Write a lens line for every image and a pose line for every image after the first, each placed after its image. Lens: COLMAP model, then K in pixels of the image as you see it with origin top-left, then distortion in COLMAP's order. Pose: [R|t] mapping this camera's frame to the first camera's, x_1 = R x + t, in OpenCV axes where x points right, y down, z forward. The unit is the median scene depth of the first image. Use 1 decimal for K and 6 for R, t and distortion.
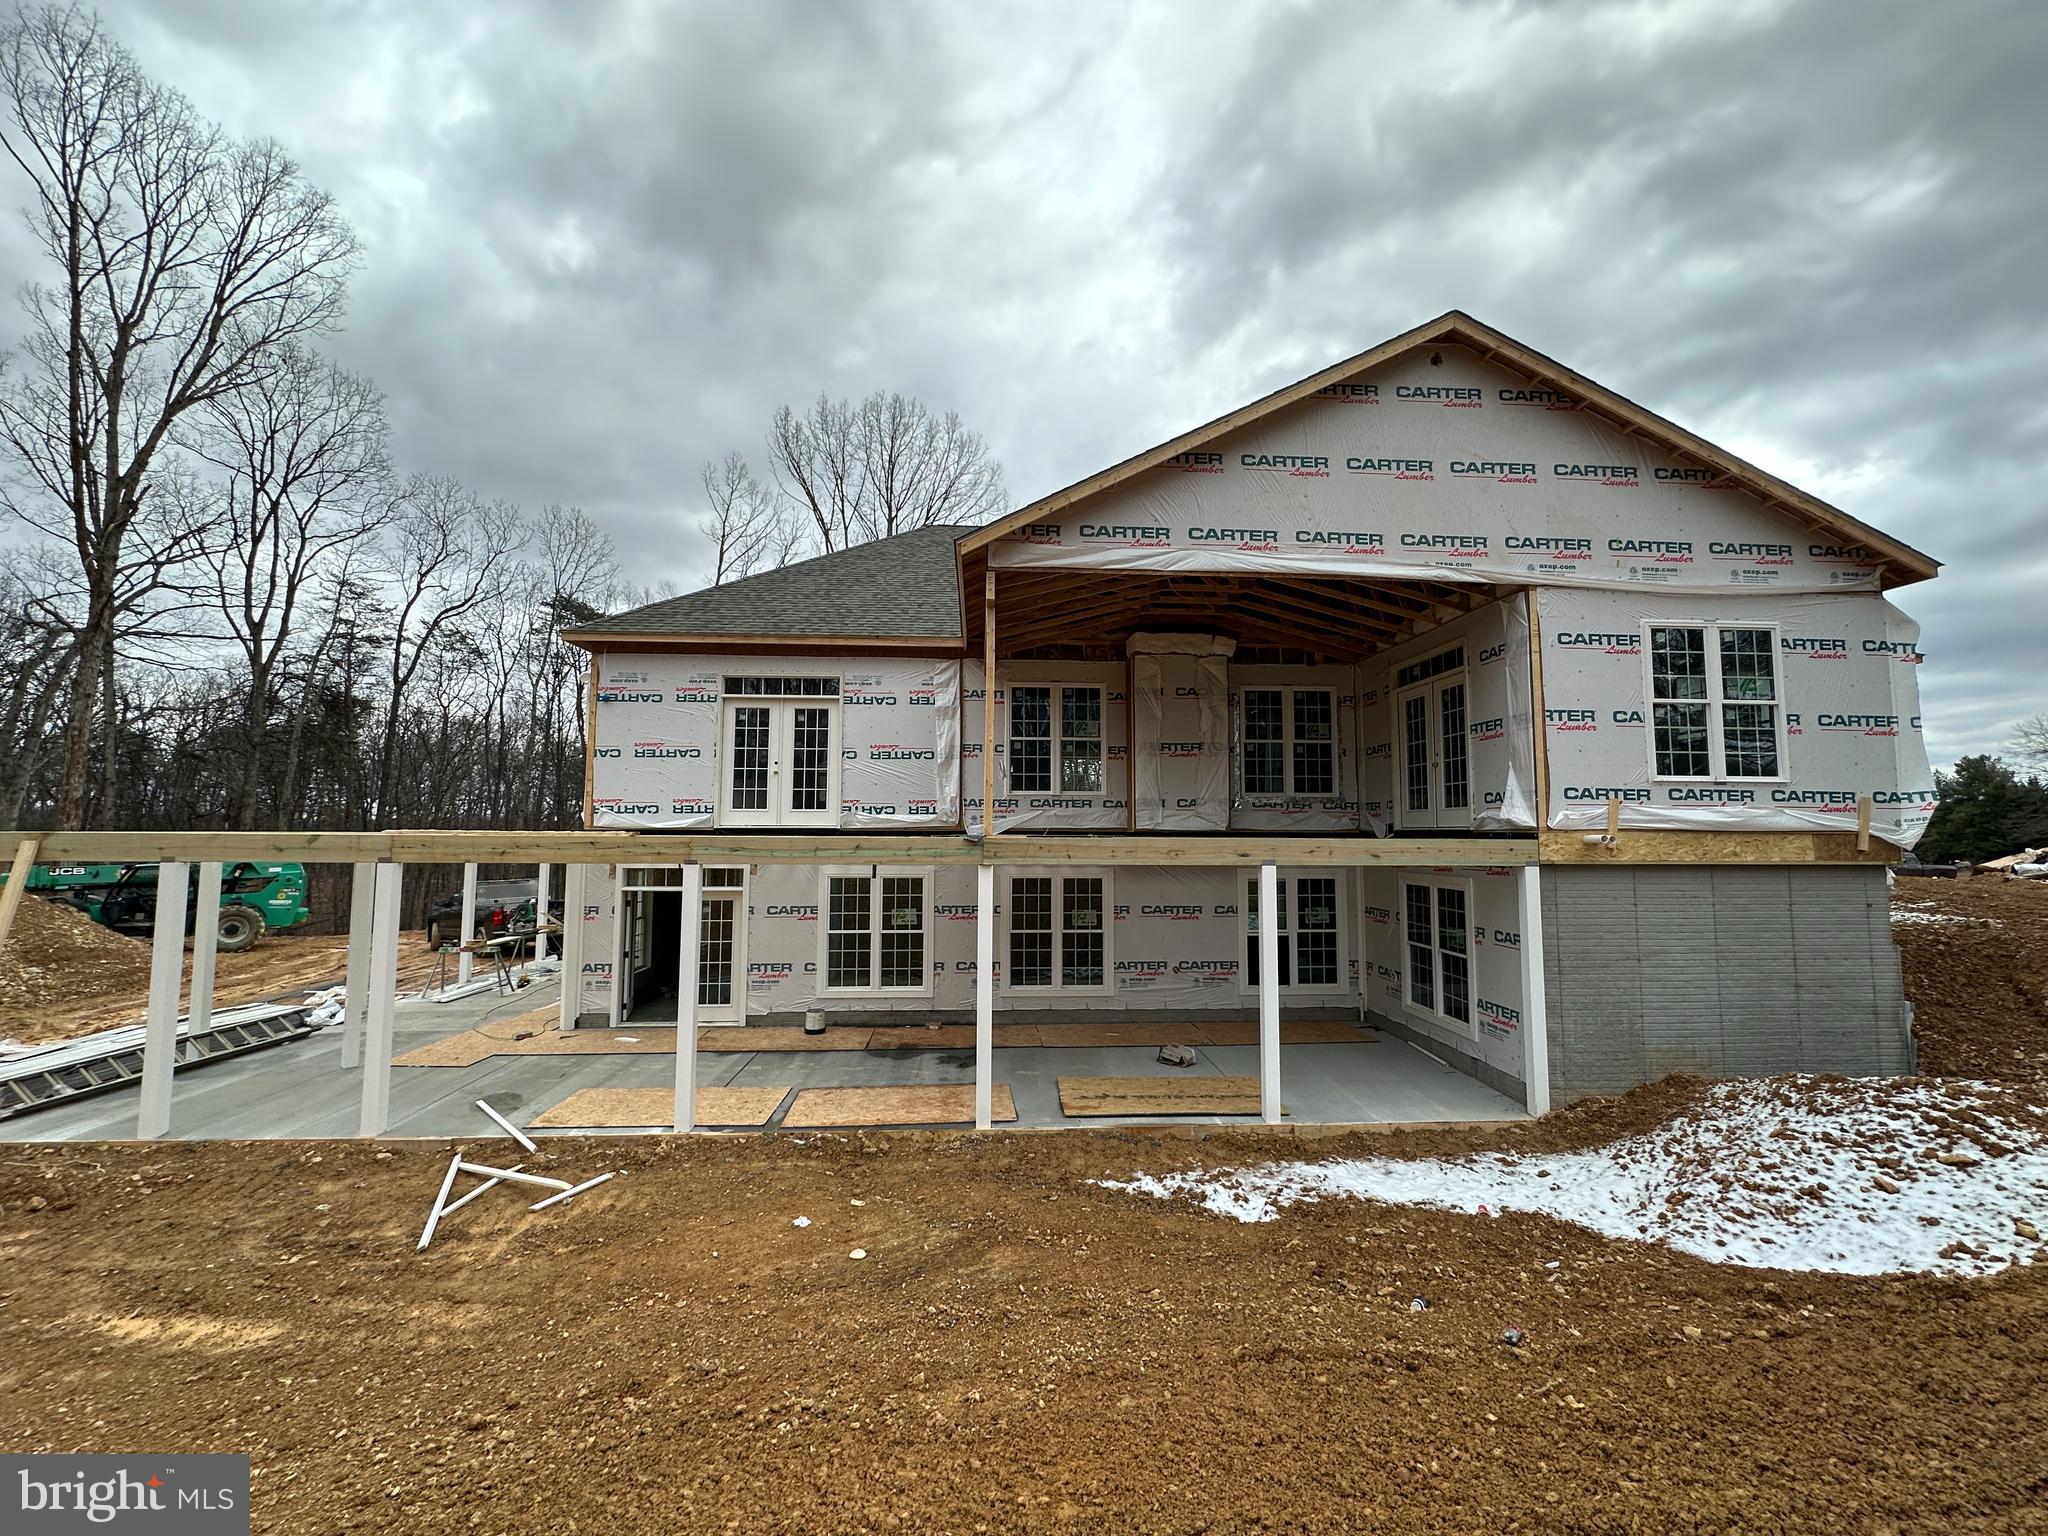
lens RADIAL K [[815.2, 0, 1027.6], [0, 815.2, 774.0], [0, 0, 1]] dist [0.000959, -0.000014]
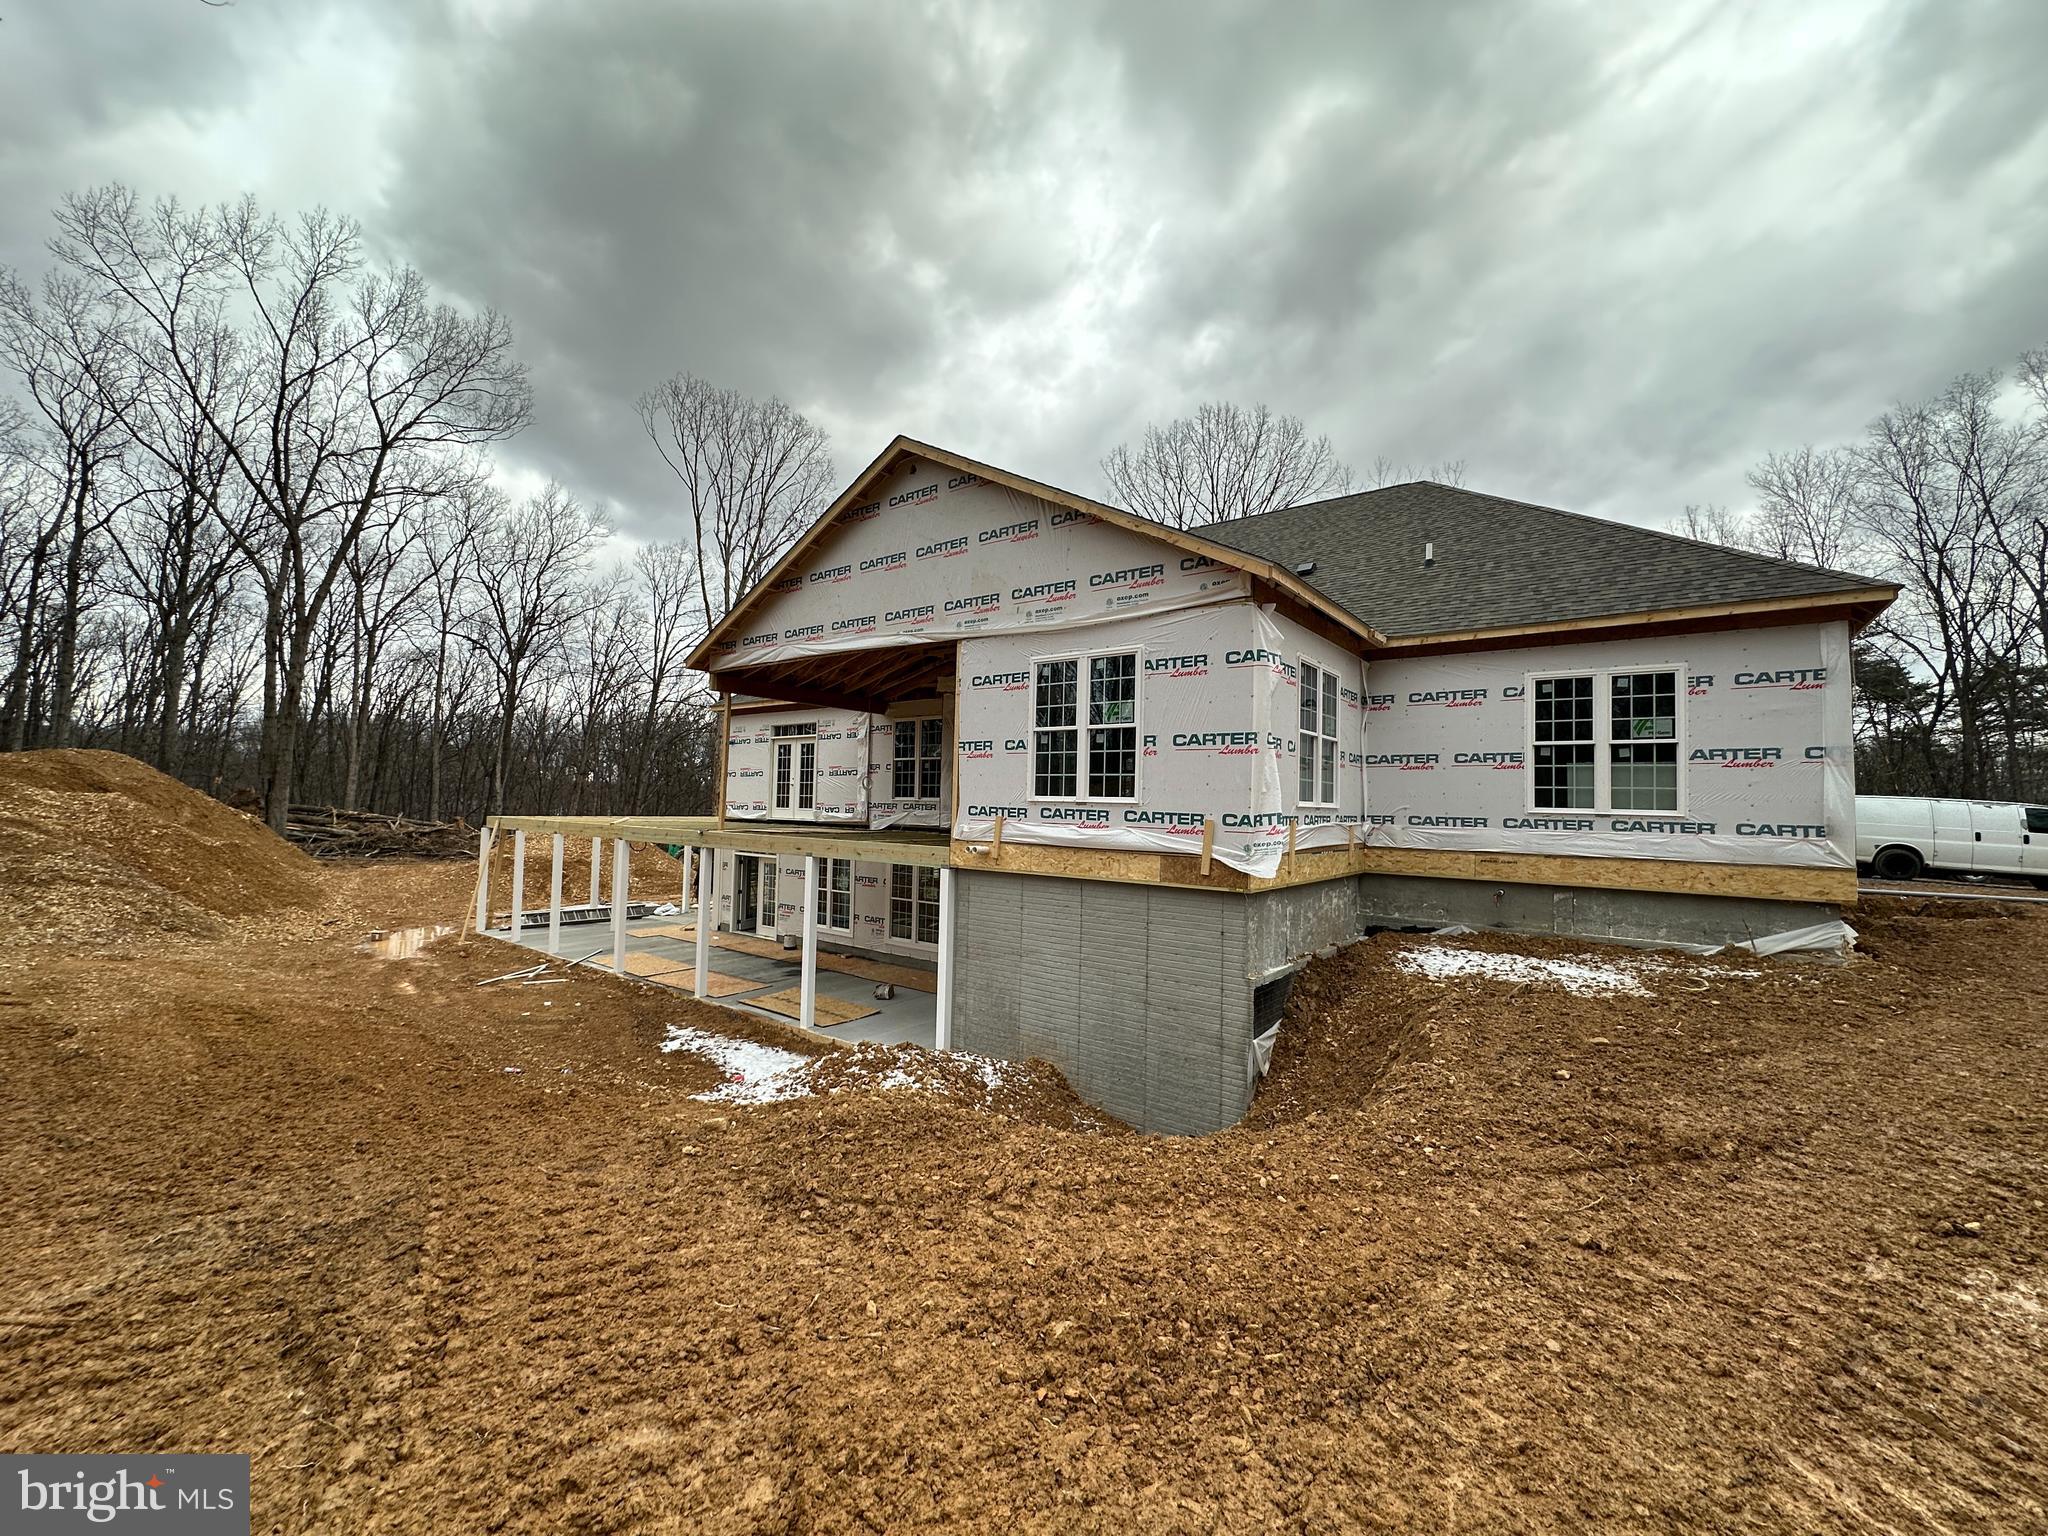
lens RADIAL K [[815.2, 0, 1013.7], [0, 815.2, 774.2], [0, 0, 1]] dist [0.000959, -0.000014]
pose [[0.752882, -0.012888, -0.658030, 1.475149], [0.027772, 0.999540, 0.012198, -0.042412], [0.657570, -0.027459, 0.752893, 0.129921]]
